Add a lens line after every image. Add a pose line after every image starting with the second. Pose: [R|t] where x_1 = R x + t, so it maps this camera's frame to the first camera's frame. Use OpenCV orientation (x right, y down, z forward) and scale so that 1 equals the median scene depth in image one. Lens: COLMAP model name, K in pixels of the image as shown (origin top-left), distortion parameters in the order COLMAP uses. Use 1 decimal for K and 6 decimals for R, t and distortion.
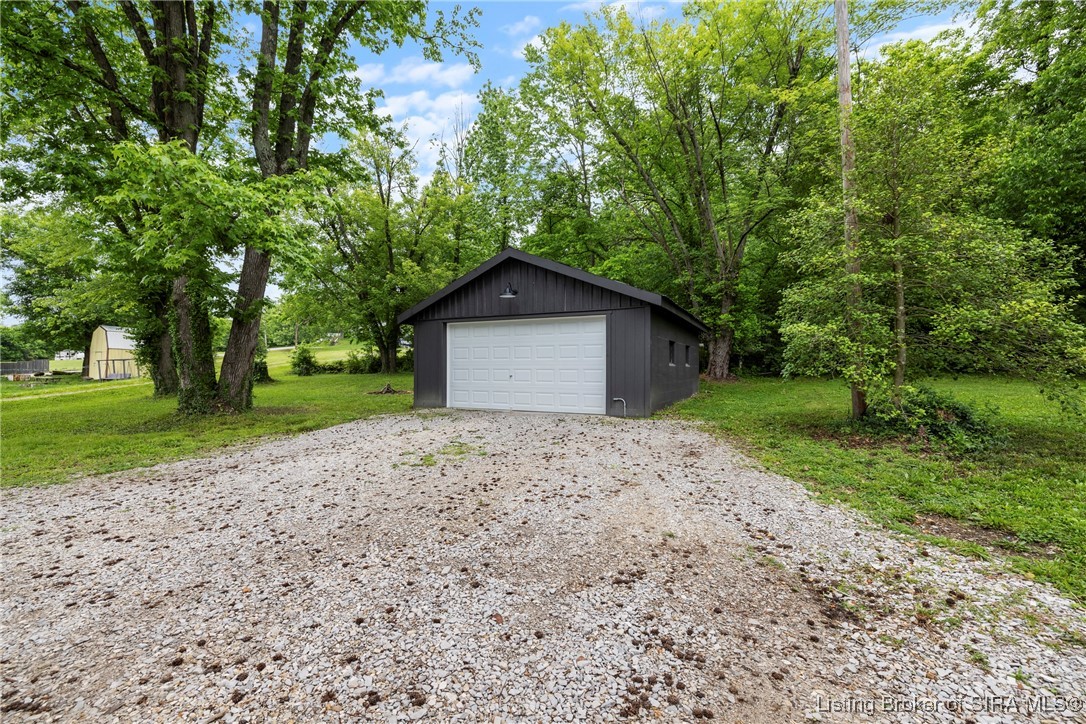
lens RADIAL K [[453.9, 0, 543.0], [0, 453.9, 362.0], [0, 0, 1]] dist [-0.000775, -0.000042]
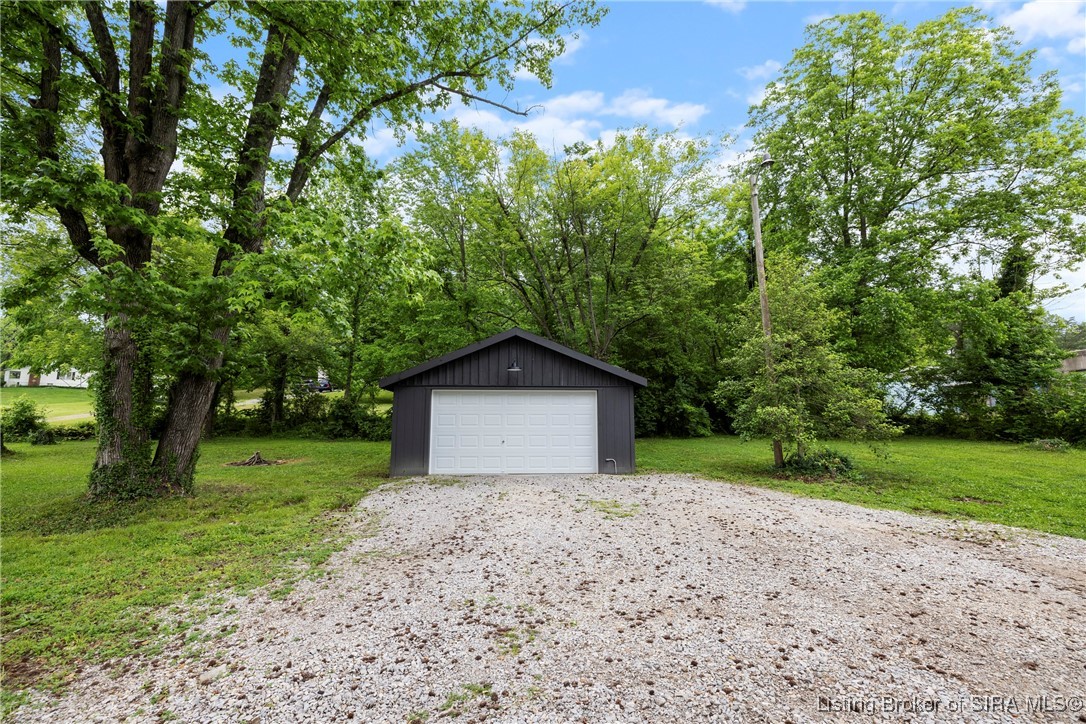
lens RADIAL K [[453.9, 0, 543.0], [0, 453.9, 362.0], [0, 0, 1]] dist [-0.000775, -0.000042]
pose [[0.873039, 0.070033, 0.482596, -0.560805], [-0.004176, 0.990671, -0.136209, -0.011176], [-0.487633, 0.116900, 0.865187, -0.009836]]
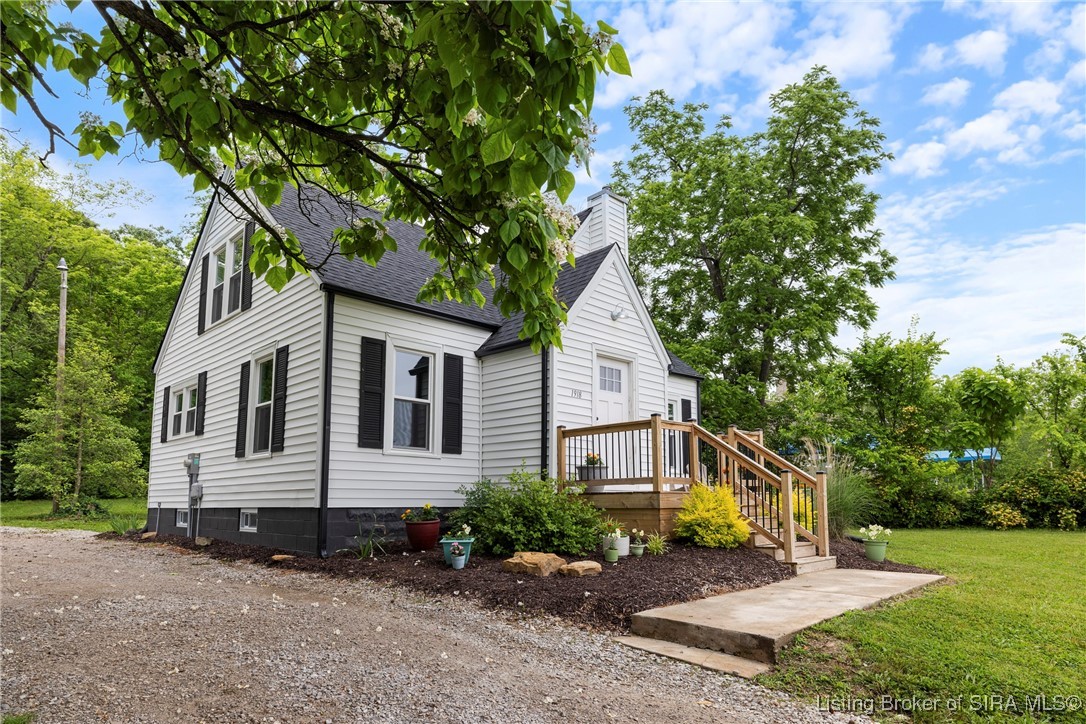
lens RADIAL K [[648.0, 0, 538.2], [0, 648.0, 432.3], [0, 0, 1]] dist [0.000032, -0.000779]
pose [[0.385302, 0.093430, 0.918048, -0.776705], [-0.004419, 0.995037, -0.099410, 0.032342], [-0.922780, 0.034246, 0.383803, -1.413275]]
